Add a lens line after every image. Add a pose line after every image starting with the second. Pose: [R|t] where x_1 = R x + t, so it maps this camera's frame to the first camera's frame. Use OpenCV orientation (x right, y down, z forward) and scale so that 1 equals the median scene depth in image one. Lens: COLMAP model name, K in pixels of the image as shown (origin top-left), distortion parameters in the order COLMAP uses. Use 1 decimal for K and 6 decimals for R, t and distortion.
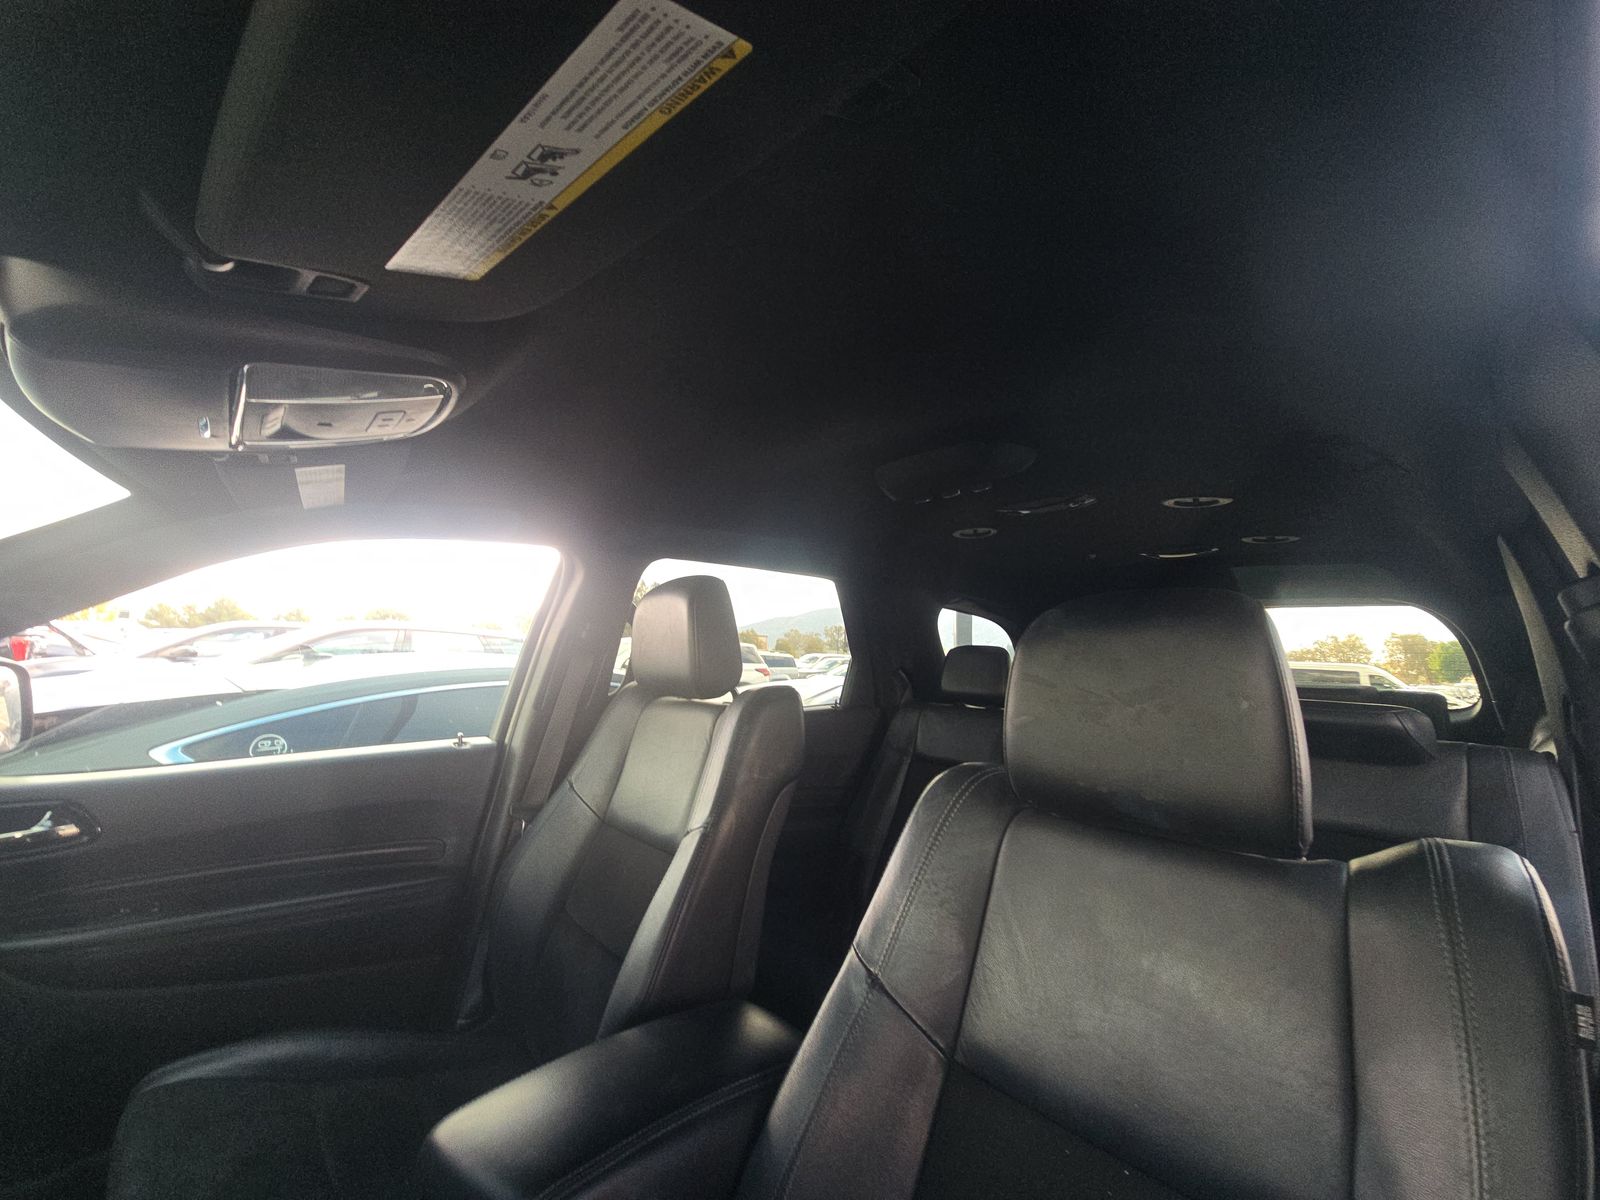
lens RADIAL K [[637.7, 0, 800.0], [0, 637.7, 600.0], [0, 0, 1]] dist [-0.013927, -0.000327]
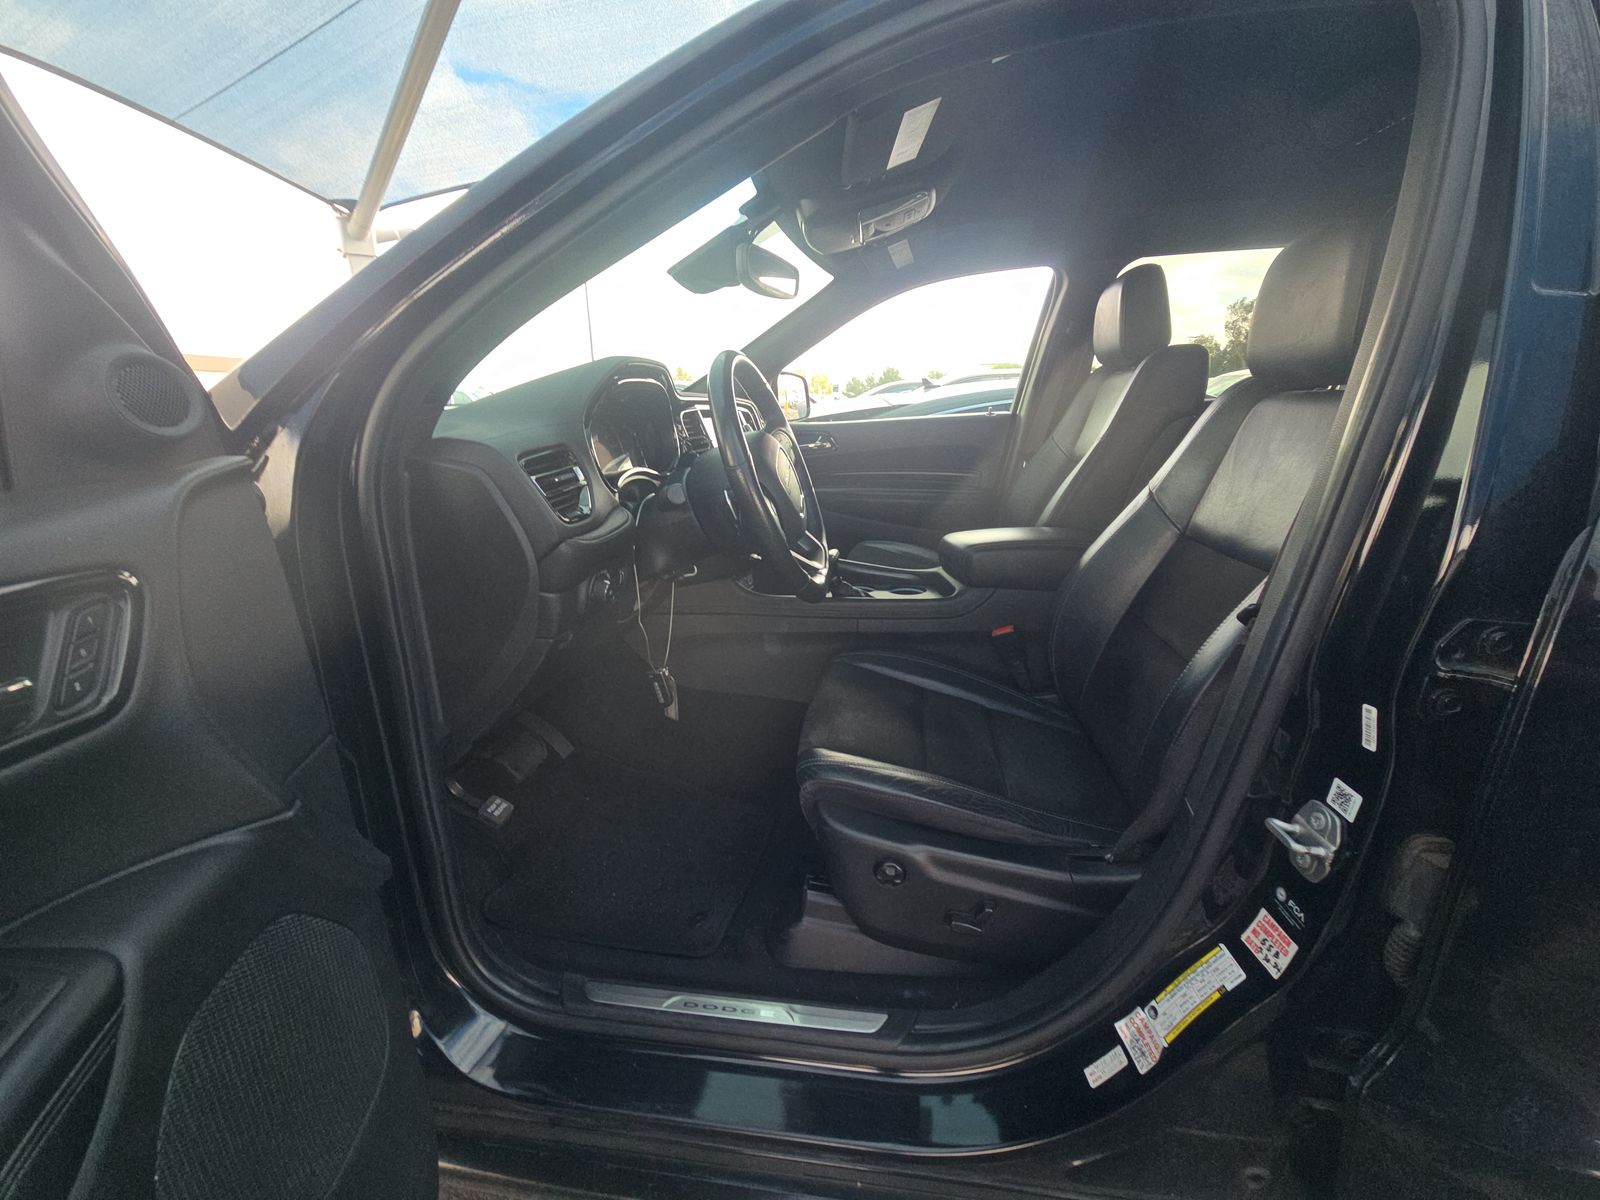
lens RADIAL K [[637.7, 0, 800.0], [0, 637.7, 600.0], [0, 0, 1]] dist [-0.013927, -0.000327]
pose [[0.637792, 0.176546, -0.749702, 0.759542], [0.110724, 0.942248, 0.316084, 0.186998], [0.762209, -0.284606, 0.581410, -0.744199]]
